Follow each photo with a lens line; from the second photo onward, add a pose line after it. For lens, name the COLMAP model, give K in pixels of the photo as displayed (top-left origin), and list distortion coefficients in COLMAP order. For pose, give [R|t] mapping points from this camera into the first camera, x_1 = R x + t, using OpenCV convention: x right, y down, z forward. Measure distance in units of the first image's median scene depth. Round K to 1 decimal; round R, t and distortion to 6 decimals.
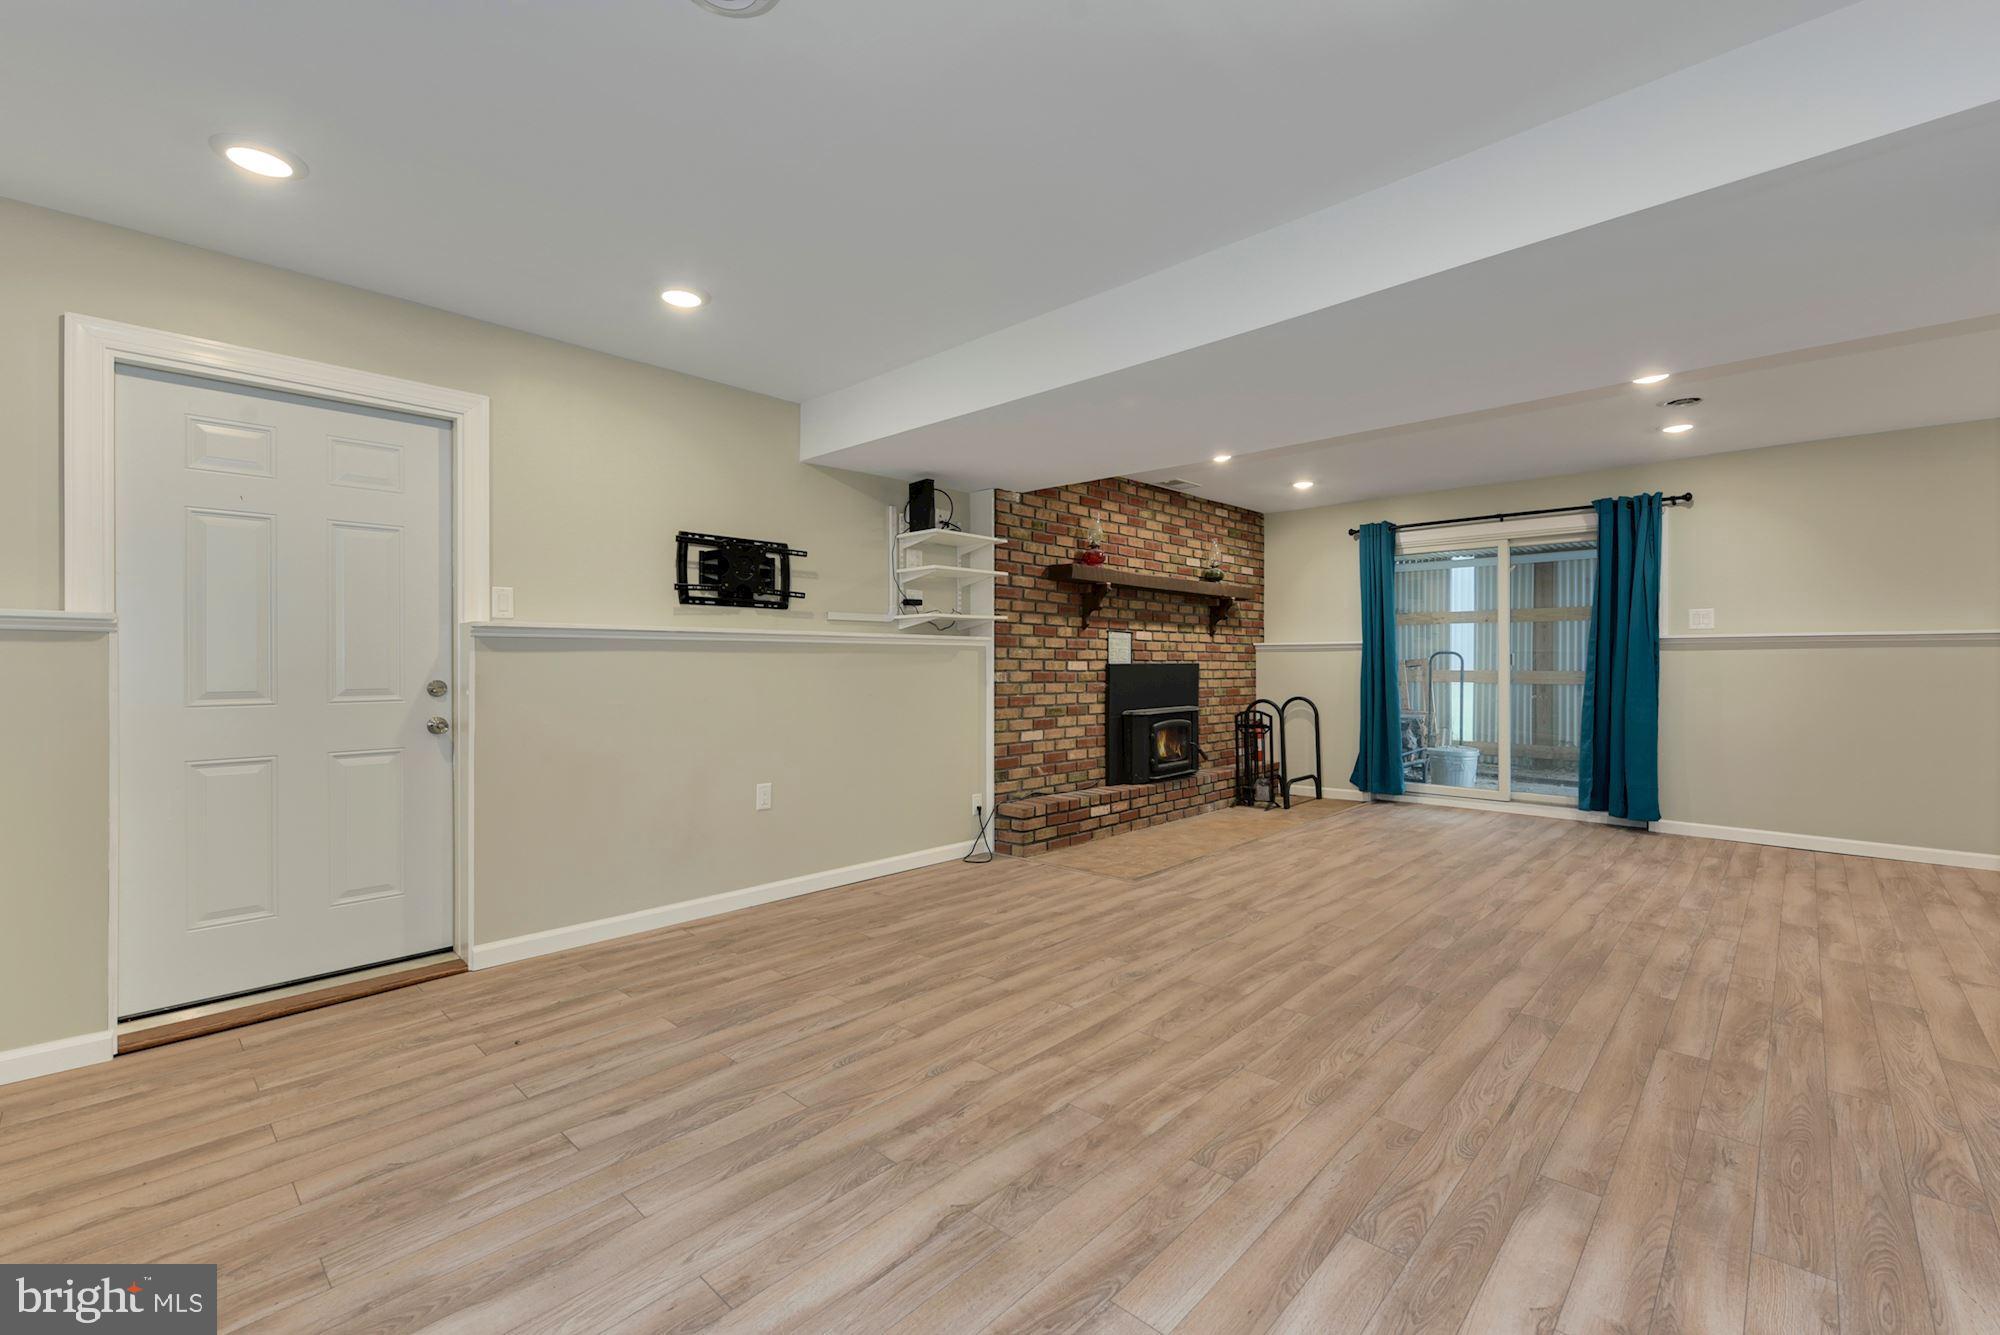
lens RADIAL K [[834.7, 0, 1000.4], [0, 834.7, 669.6], [0, 0, 1]] dist [0.003640, -0.000338]
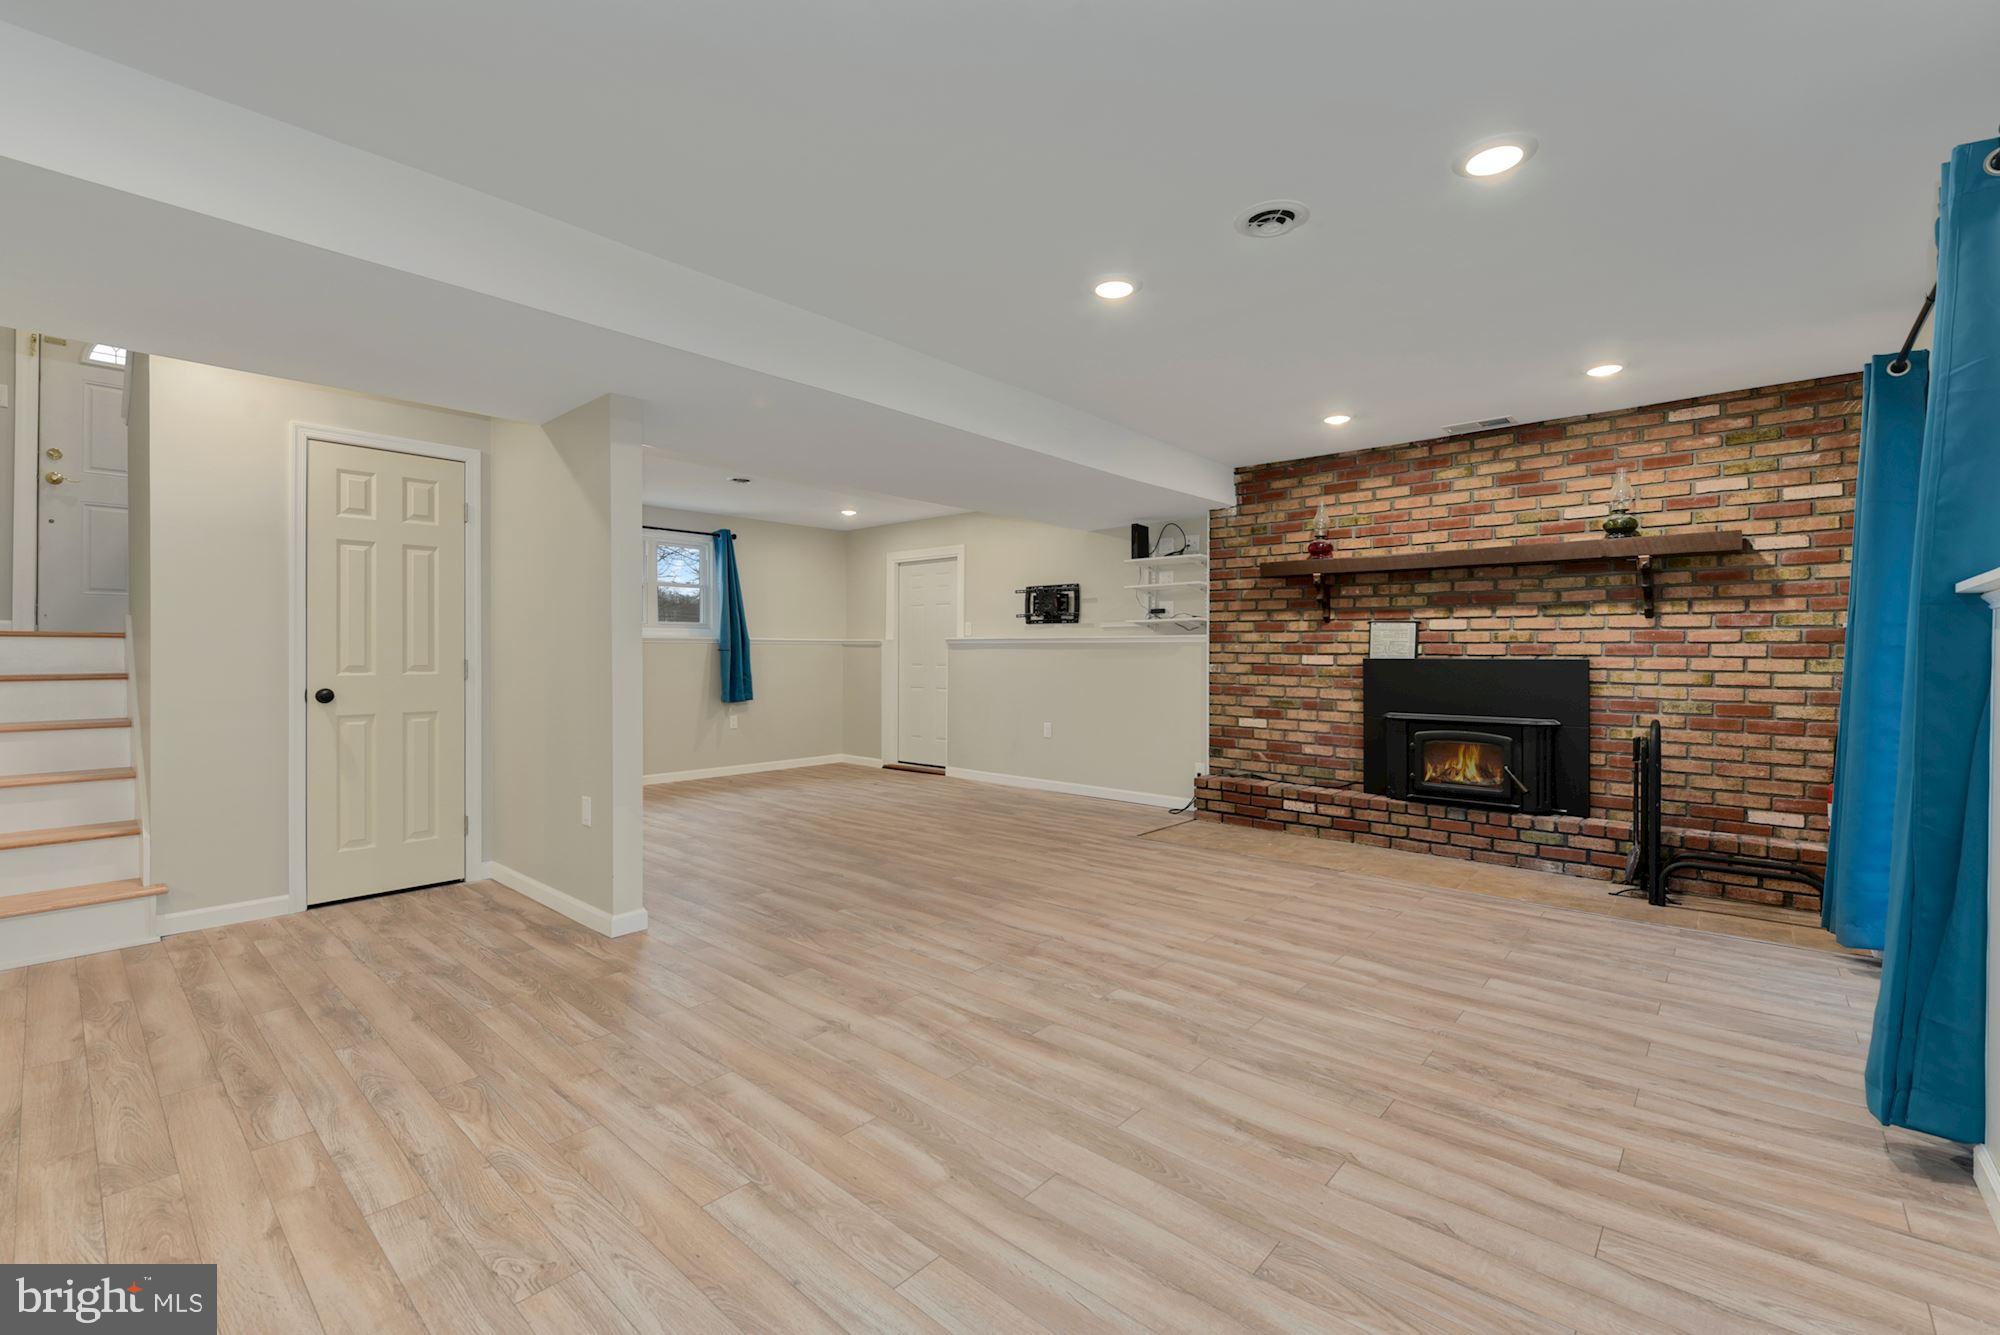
lens RADIAL K [[834.7, 0, 1021.7], [0, 834.7, 655.5], [0, 0, 1]] dist [0.003640, -0.000338]
pose [[0.061862, 0.003856, -0.998077, 1.392041], [-0.013108, 0.999909, 0.003051, -0.010607], [0.997999, 0.012894, 0.061907, 0.783518]]
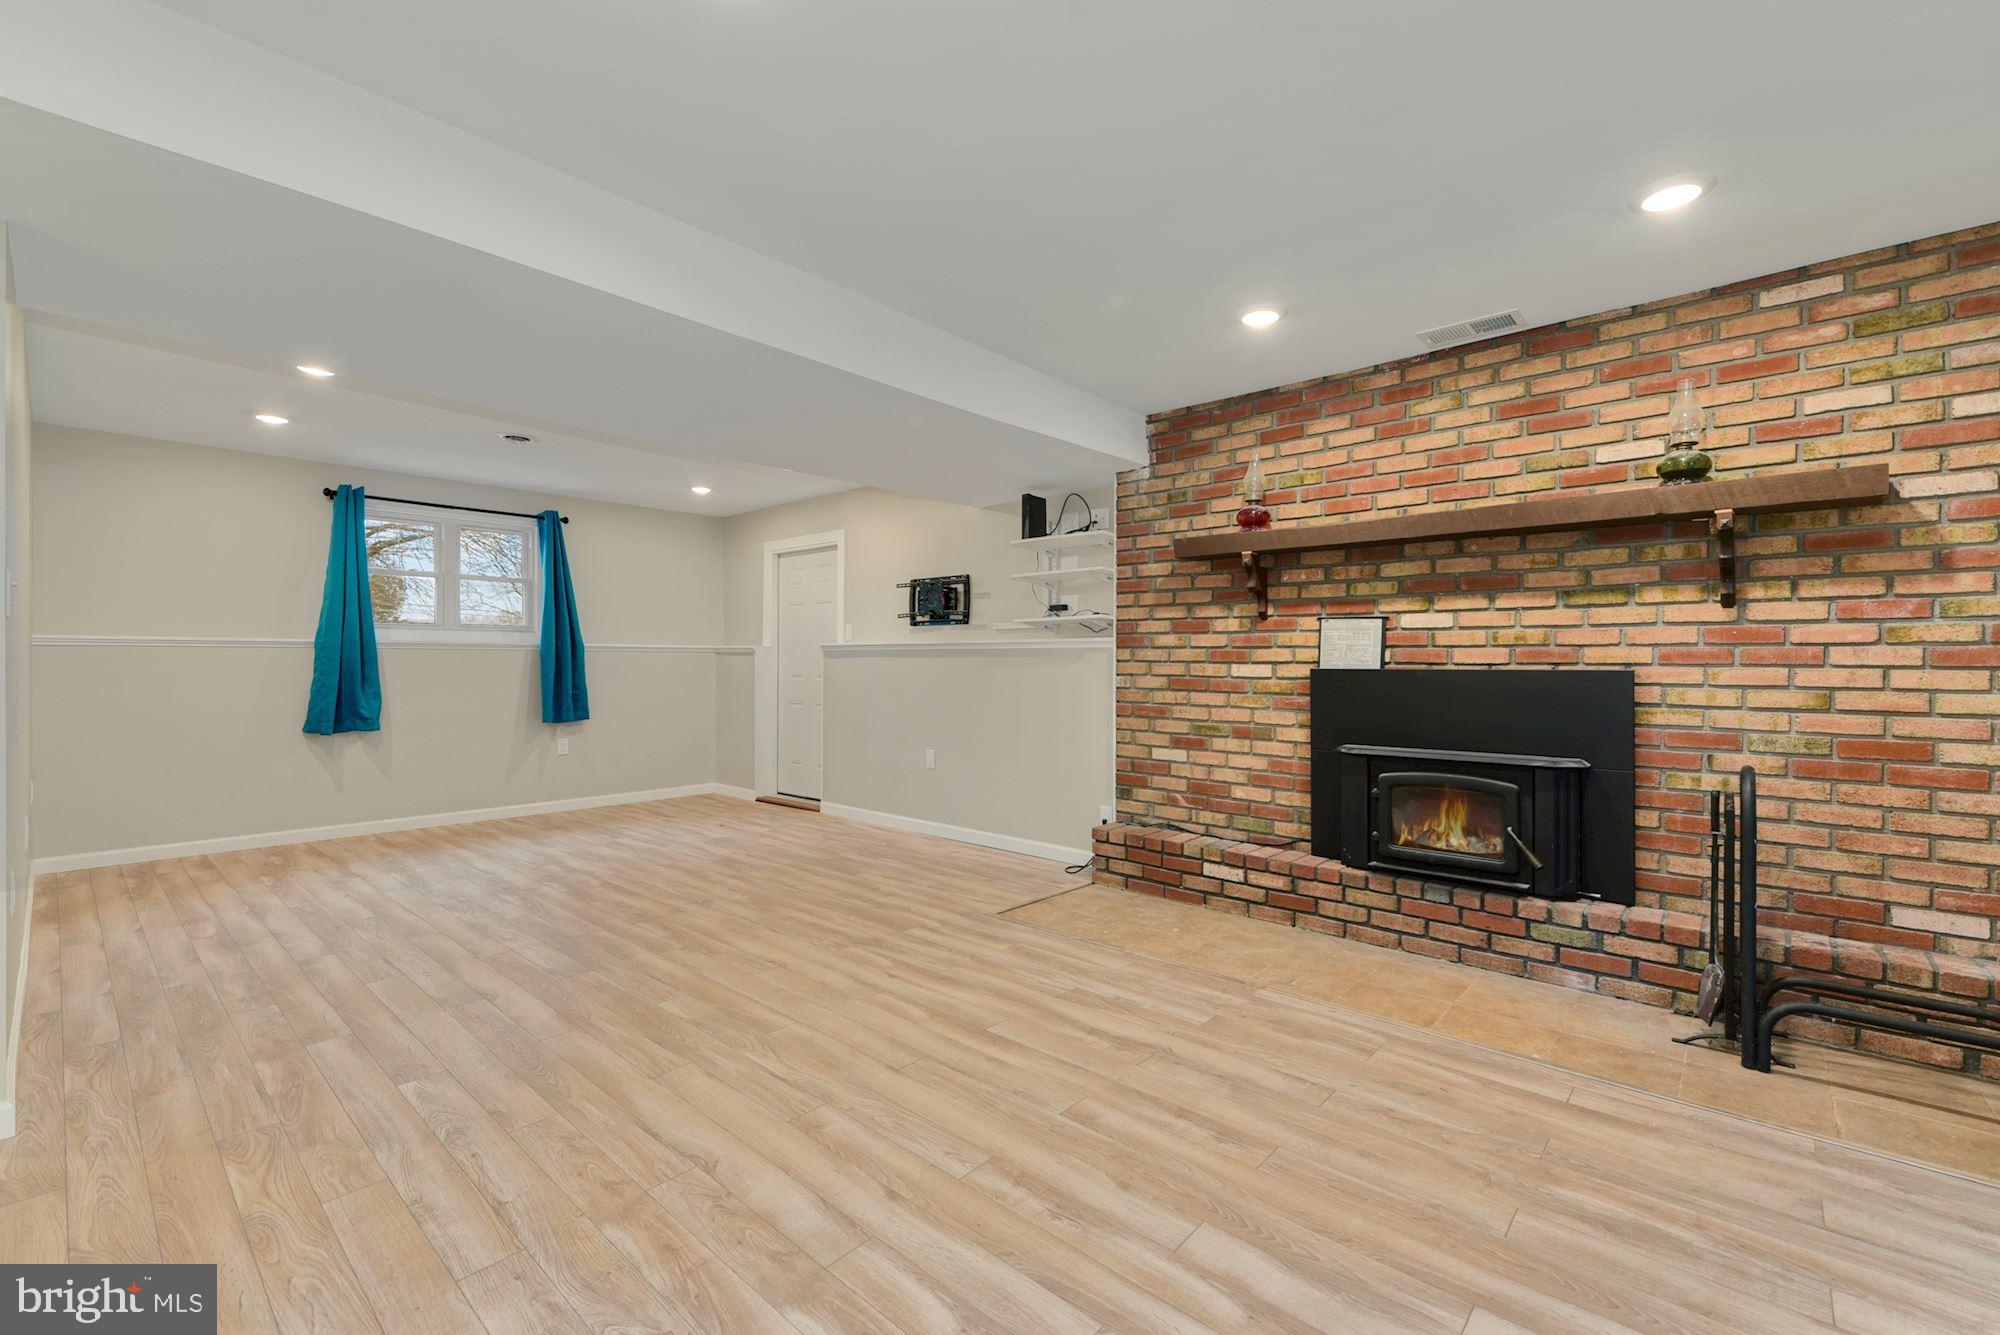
lens RADIAL K [[834.7, 0, 1012.9], [0, 834.7, 666.8], [0, 0, 1]] dist [0.003640, -0.000338]
pose [[0.048247, 0.005661, -0.998819, 1.062797], [-0.012392, 0.999910, 0.005069, -0.011874], [0.998759, 0.012133, 0.048312, 1.005337]]
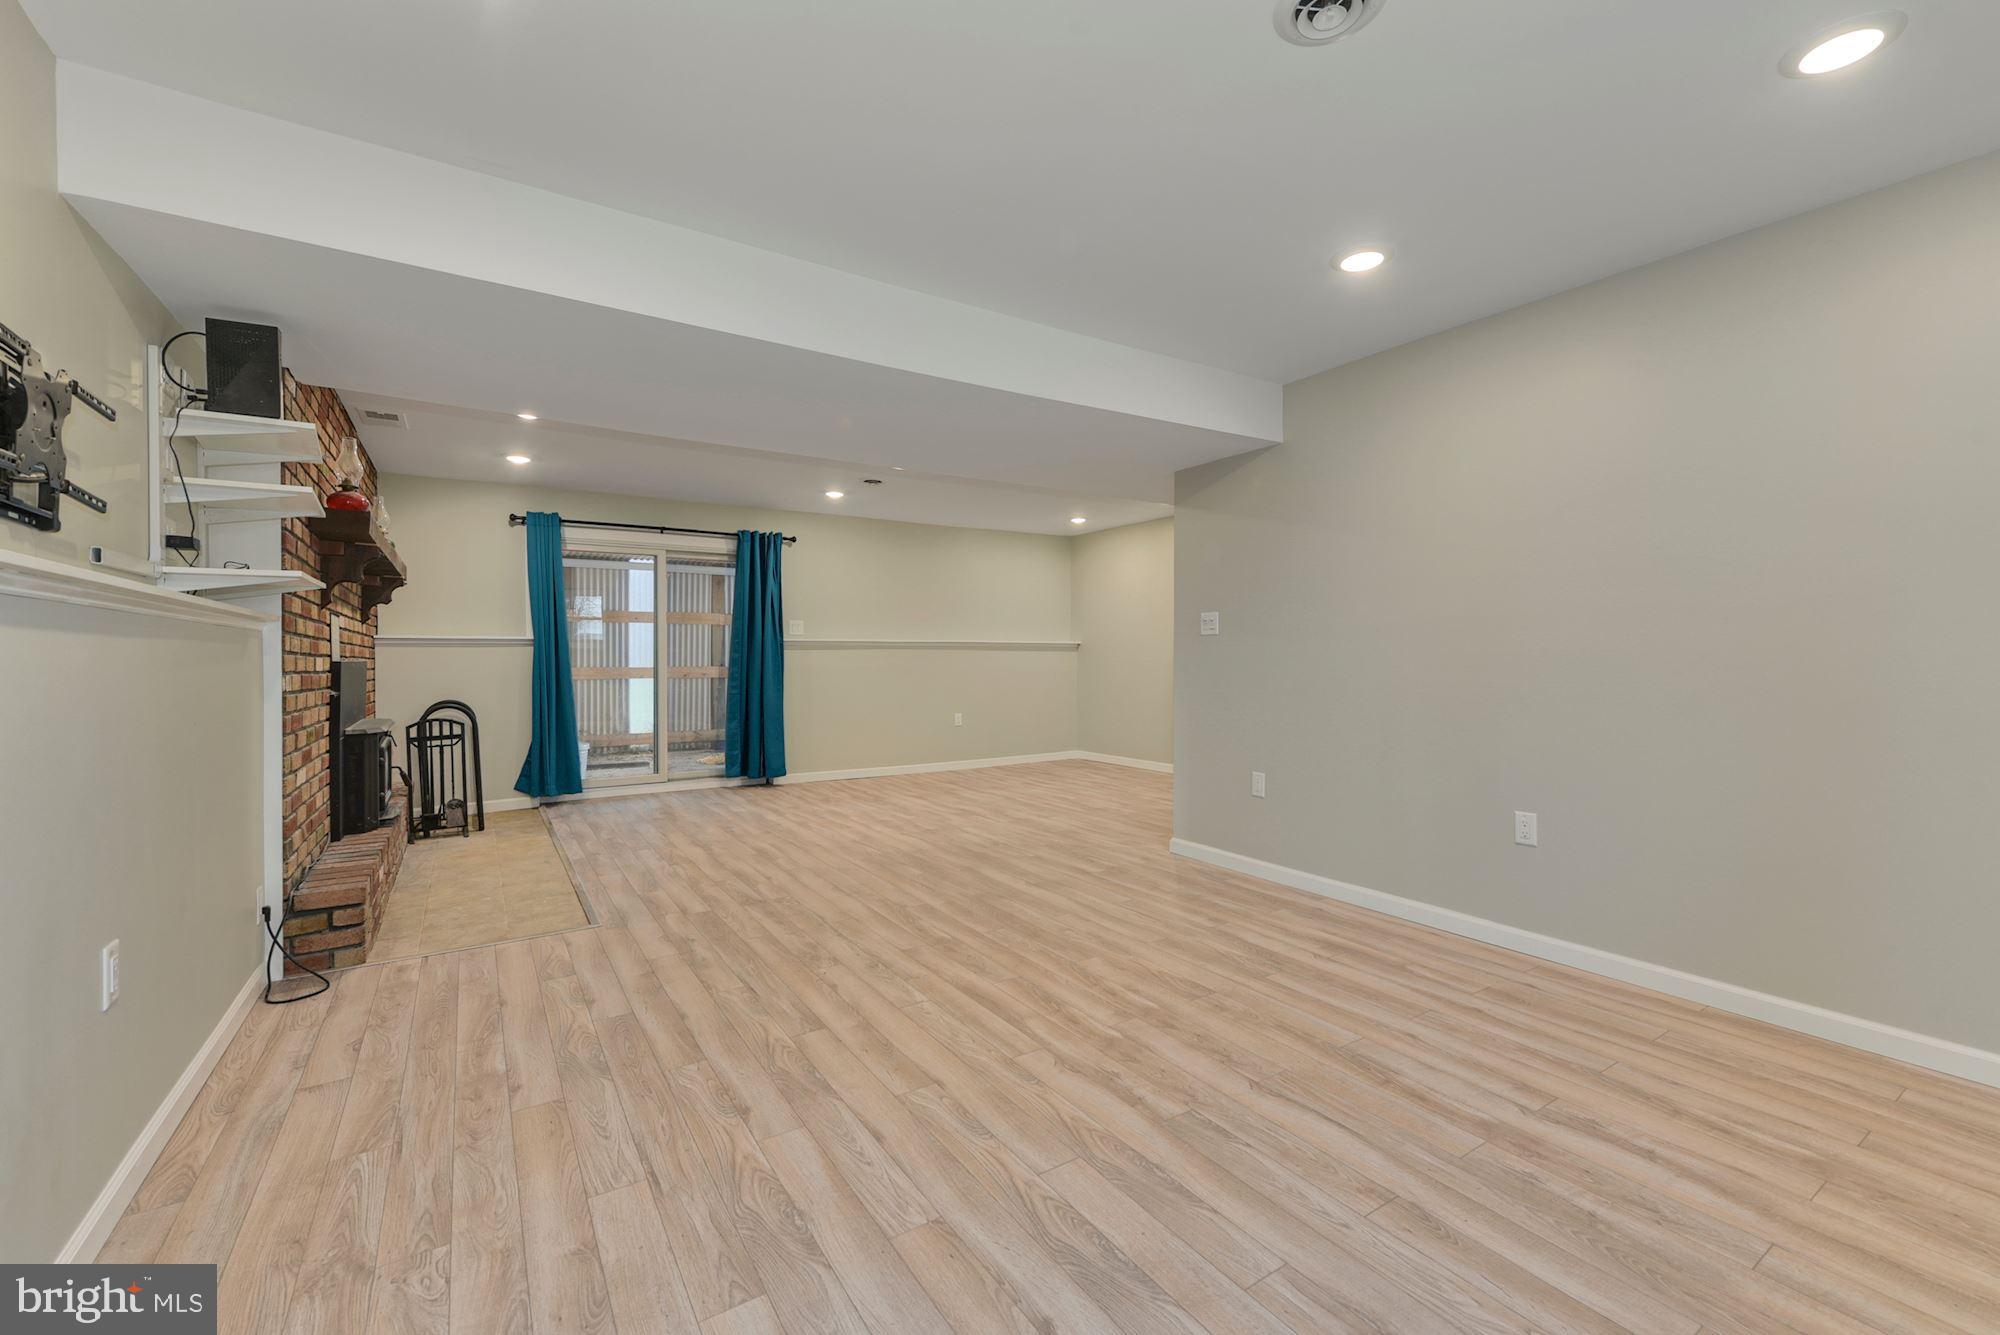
lens RADIAL K [[834.7, 0, 997.6], [0, 834.7, 655.8], [0, 0, 1]] dist [0.003640, -0.000338]
pose [[0.236224, 0.003260, 0.971693, -0.554953], [0.012993, 0.999894, -0.006513, 0.000781], [-0.971612, 0.014164, 0.236157, 0.435857]]
